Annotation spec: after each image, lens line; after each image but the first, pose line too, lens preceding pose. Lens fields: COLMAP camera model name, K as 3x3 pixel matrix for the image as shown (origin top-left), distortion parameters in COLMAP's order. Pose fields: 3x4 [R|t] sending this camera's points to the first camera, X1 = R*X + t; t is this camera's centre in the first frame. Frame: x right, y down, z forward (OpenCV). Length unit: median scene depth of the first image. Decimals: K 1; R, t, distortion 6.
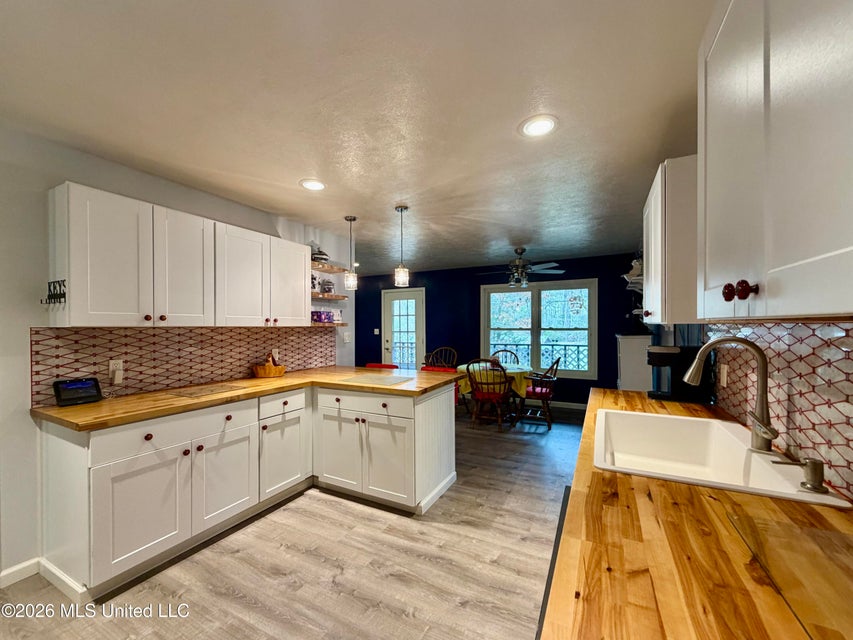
lens RADIAL K [[349.6, 0, 425.7], [0, 349.6, 326.5], [0, 0, 1]] dist [-0.001403, -0.000114]
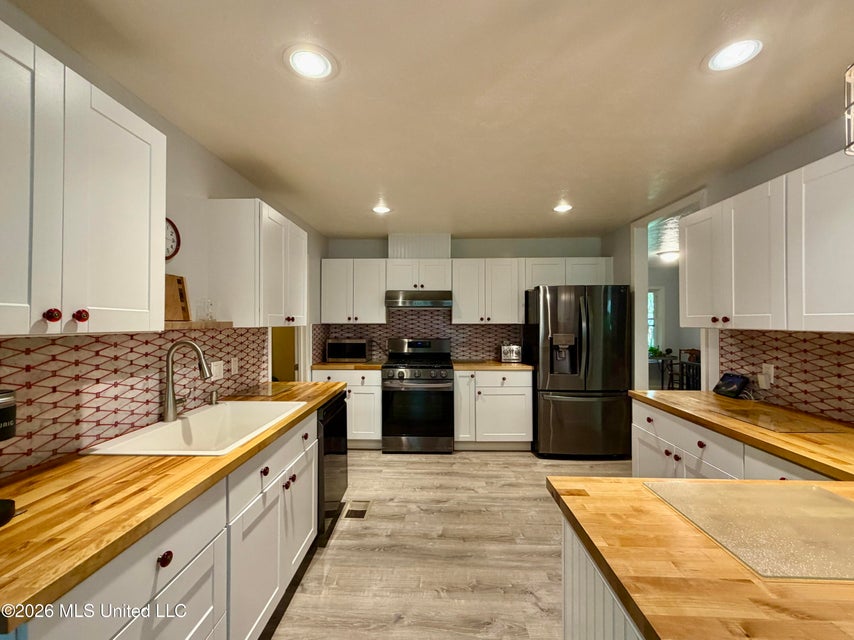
lens RADIAL K [[349.3, 0, 424.0], [0, 349.3, 316.2], [0, 0, 1]] dist [-0.000716, 0.000121]
pose [[-0.906870, -0.002935, -0.421400, 0.310962], [0.002138, 0.999931, -0.011566, -0.021193], [0.421405, -0.011390, -0.906801, 1.309614]]
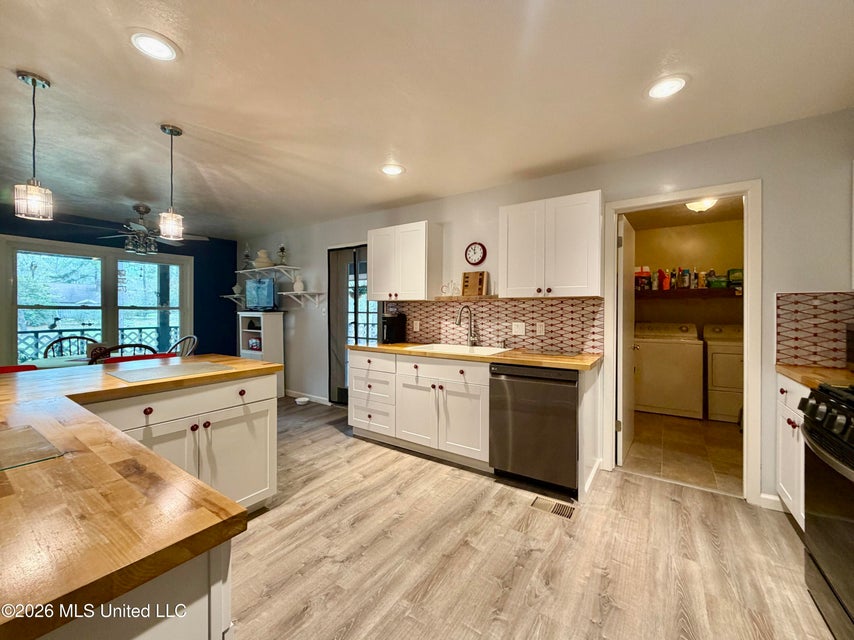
lens RADIAL K [[346.6, 0, 427.3], [0, 346.6, 309.6], [0, 0, 1]] dist [0.001554, 0.000210]
pose [[0.118650, 0.007956, 0.992904, -0.870669], [0.000220, 0.999968, -0.008039, 0.043165], [-0.992936, 0.001173, 0.118645, 0.491265]]
